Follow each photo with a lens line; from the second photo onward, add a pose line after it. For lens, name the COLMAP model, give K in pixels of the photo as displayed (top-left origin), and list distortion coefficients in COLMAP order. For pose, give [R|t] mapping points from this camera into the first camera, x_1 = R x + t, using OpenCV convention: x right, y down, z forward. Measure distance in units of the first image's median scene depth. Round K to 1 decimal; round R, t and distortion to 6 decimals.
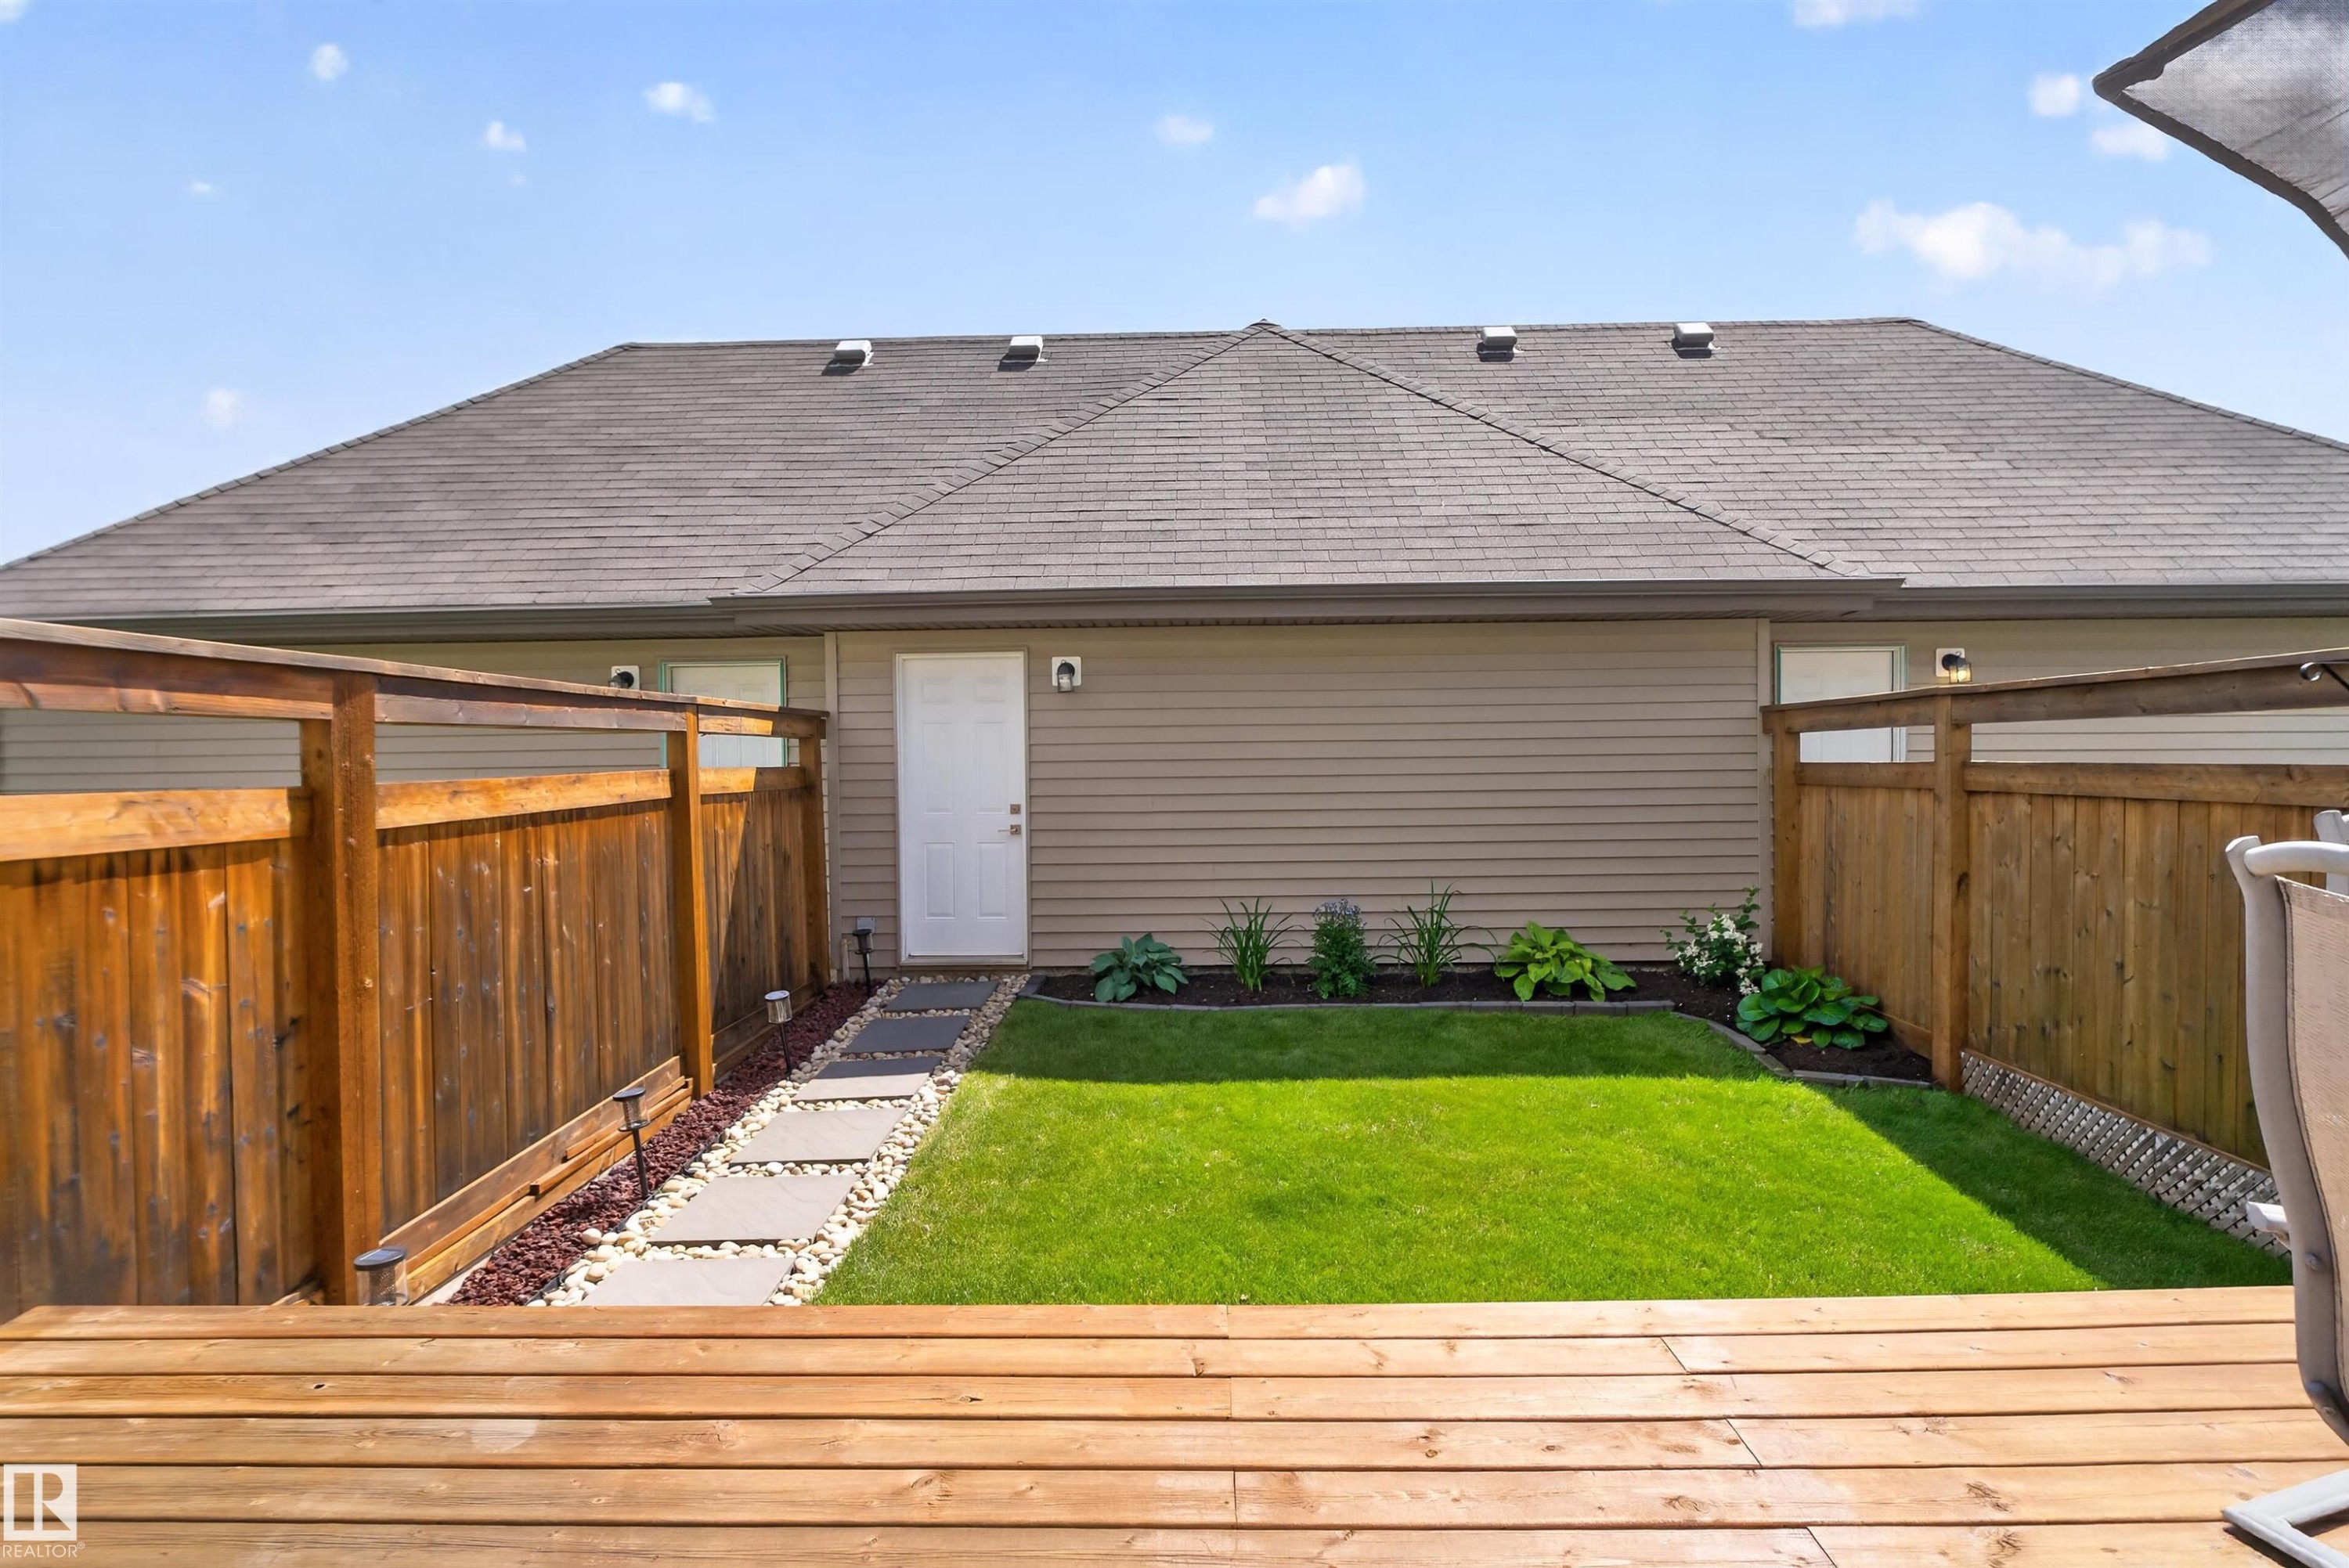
lens RADIAL K [[1227.8, 0, 1173.5], [0, 1227.8, 773.4], [0, 0, 1]] dist [-0.003447, 0.000475]
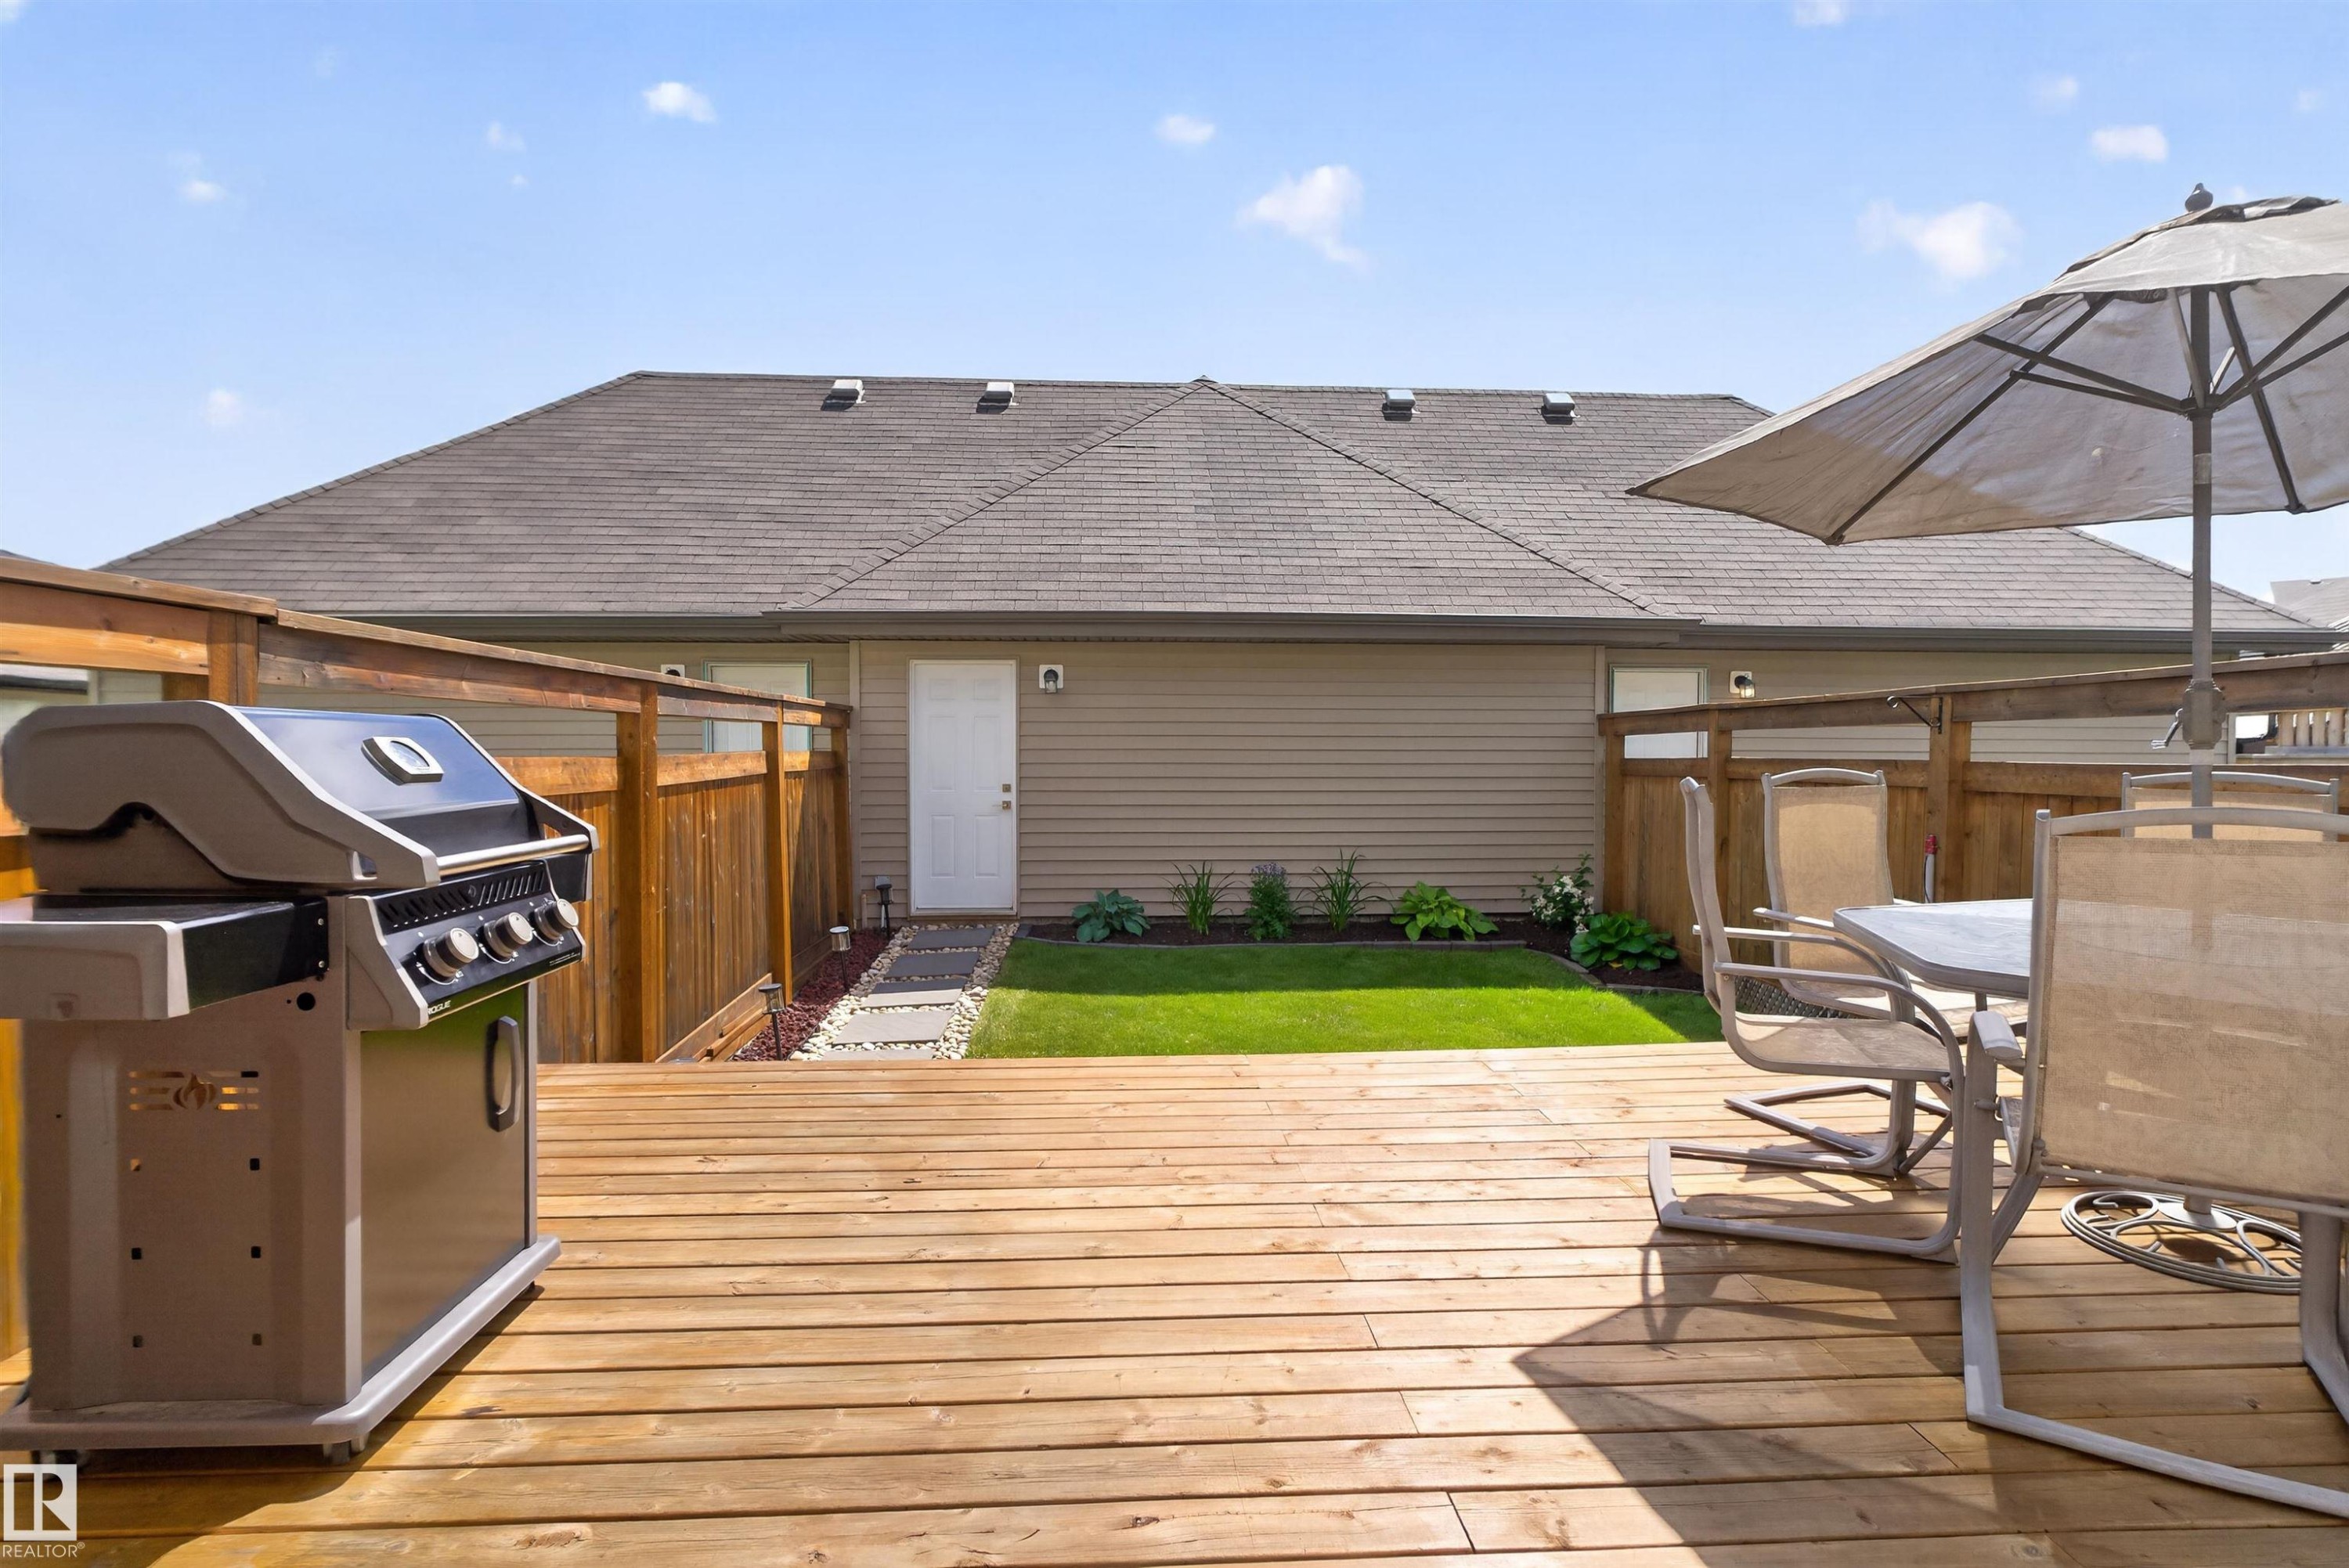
lens RADIAL K [[1227.8, 0, 1177.3], [0, 1227.8, 774.4], [0, 0, 1]] dist [-0.003447, 0.000475]
pose [[0.996285, 0.012174, 0.085248, -0.066667], [-0.012682, 0.999905, 0.005428, 0.006610], [-0.085173, -0.006489, 0.996345, -0.238979]]
